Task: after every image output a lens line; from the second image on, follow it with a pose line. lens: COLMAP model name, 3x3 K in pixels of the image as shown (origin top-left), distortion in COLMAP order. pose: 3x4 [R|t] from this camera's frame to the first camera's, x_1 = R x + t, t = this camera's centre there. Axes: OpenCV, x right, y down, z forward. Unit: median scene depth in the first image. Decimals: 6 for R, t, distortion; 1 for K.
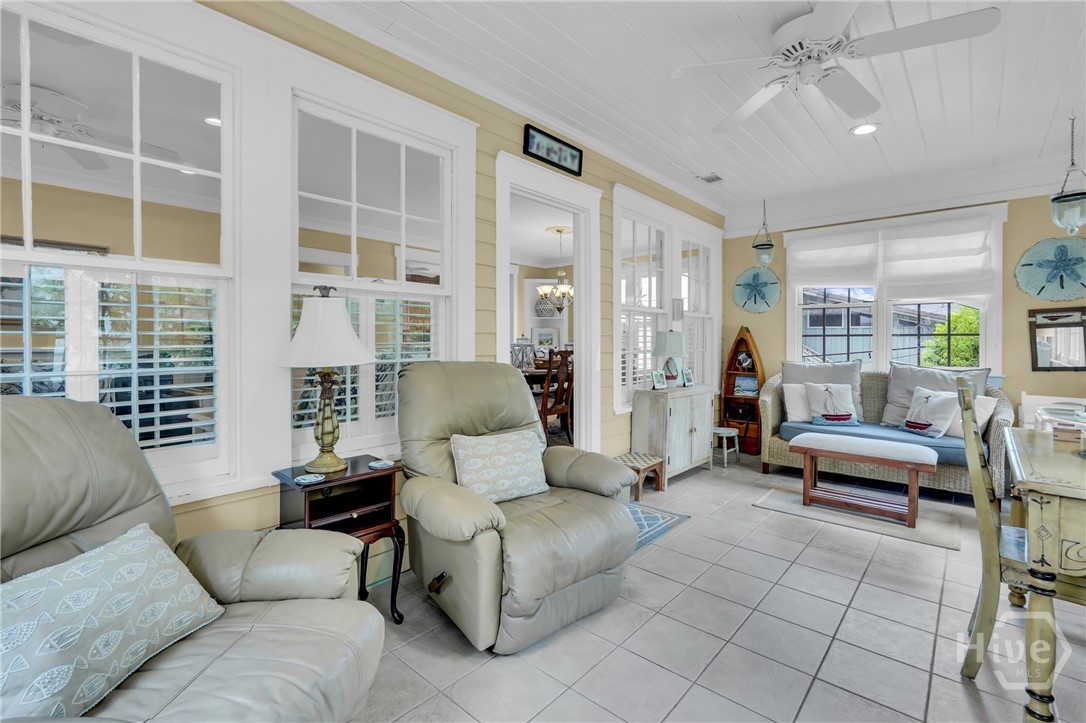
lens RADIAL K [[486.7, 0, 540.1], [0, 486.7, 364.2], [0, 0, 1]] dist [-0.009845, -0.000210]
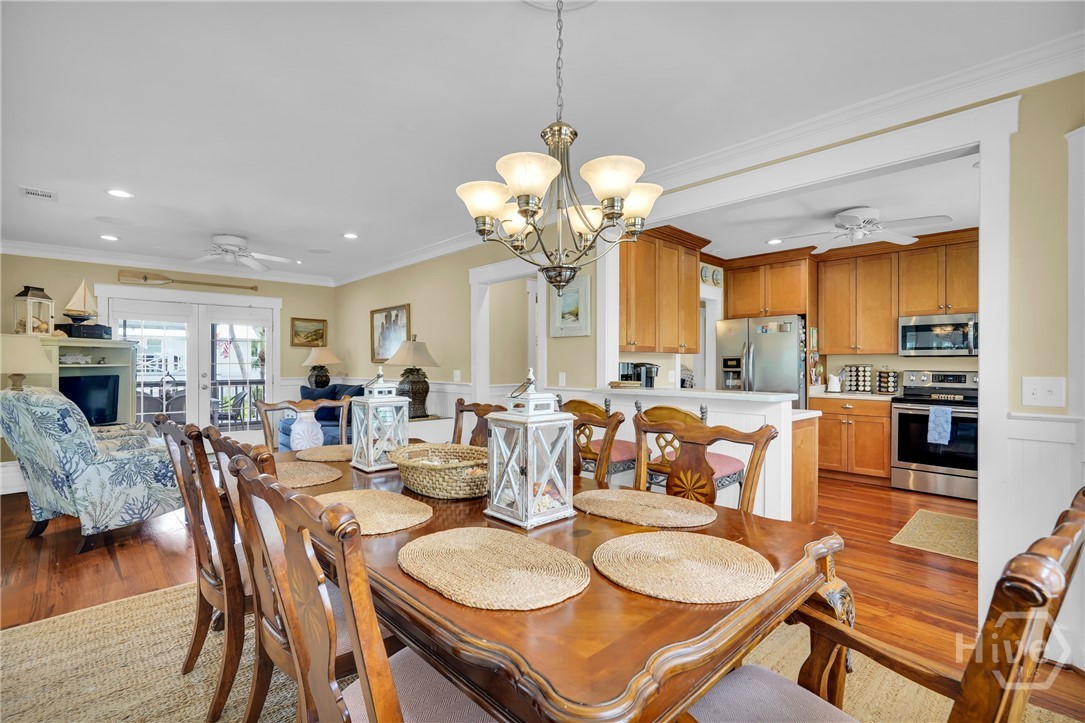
lens RADIAL K [[492.2, 0, 540.2], [0, 492.2, 364.3], [0, 0, 1]] dist [-0.006385, -0.000094]
pose [[-0.076997, -0.003802, -0.997024, 0.287425], [-0.051003, 0.998698, 0.000130, -0.063345], [0.995726, 0.050861, -0.077091, 0.985224]]
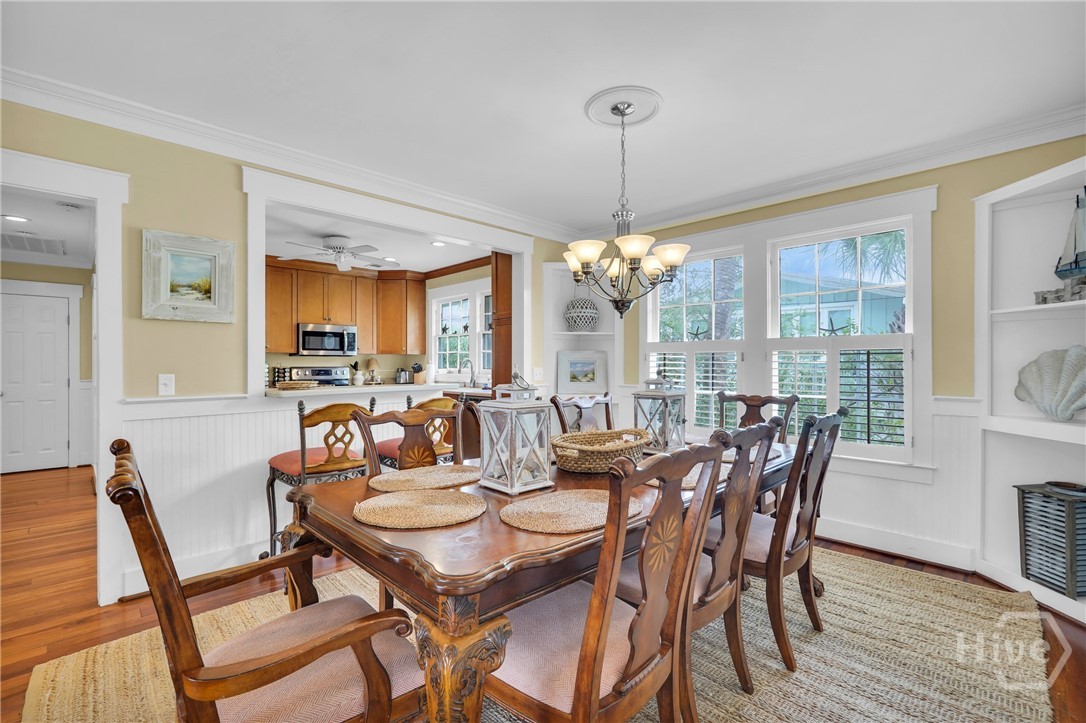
lens RADIAL K [[486.7, 0, 540.1], [0, 486.7, 364.2], [0, 0, 1]] dist [-0.009845, -0.000210]
pose [[0.997615, -0.002771, -0.068972, 0.001460], [-0.000483, 0.998889, -0.047118, -0.043560], [0.069026, 0.047039, 0.996505, 0.583771]]
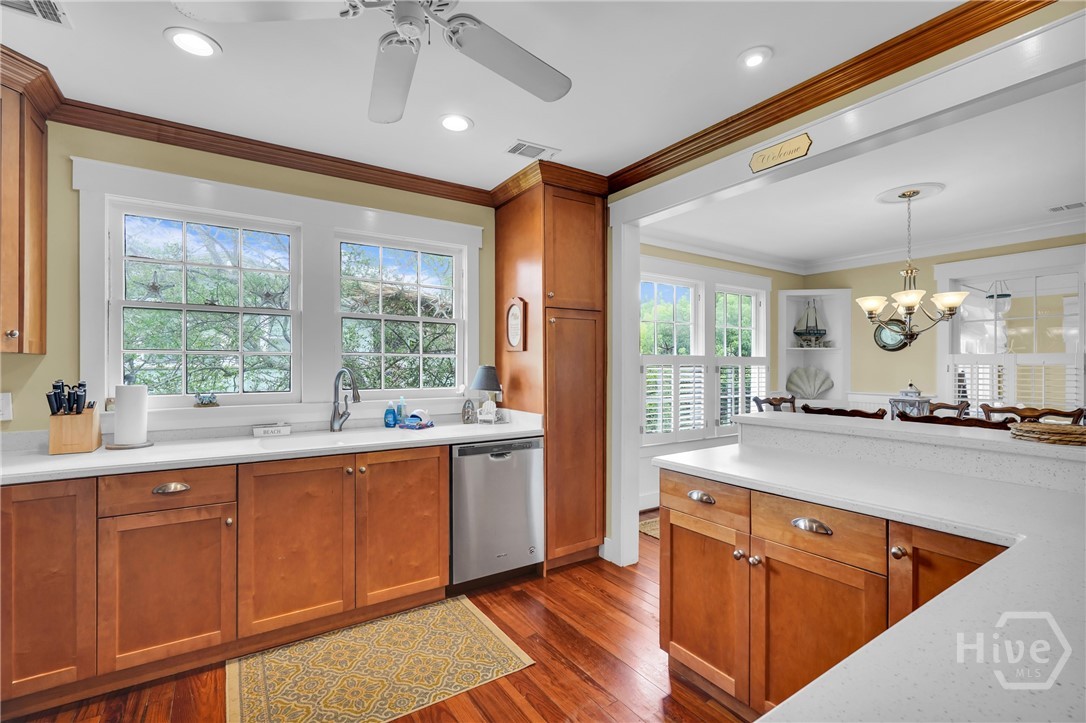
lens RADIAL K [[486.7, 0, 540.1], [0, 486.7, 364.2], [0, 0, 1]] dist [-0.009845, -0.000210]
pose [[0.257614, 0.002680, 0.966244, -0.604573], [0.047722, 0.998741, -0.015493, -0.087426], [-0.965069, 0.050102, 0.257162, 1.249724]]
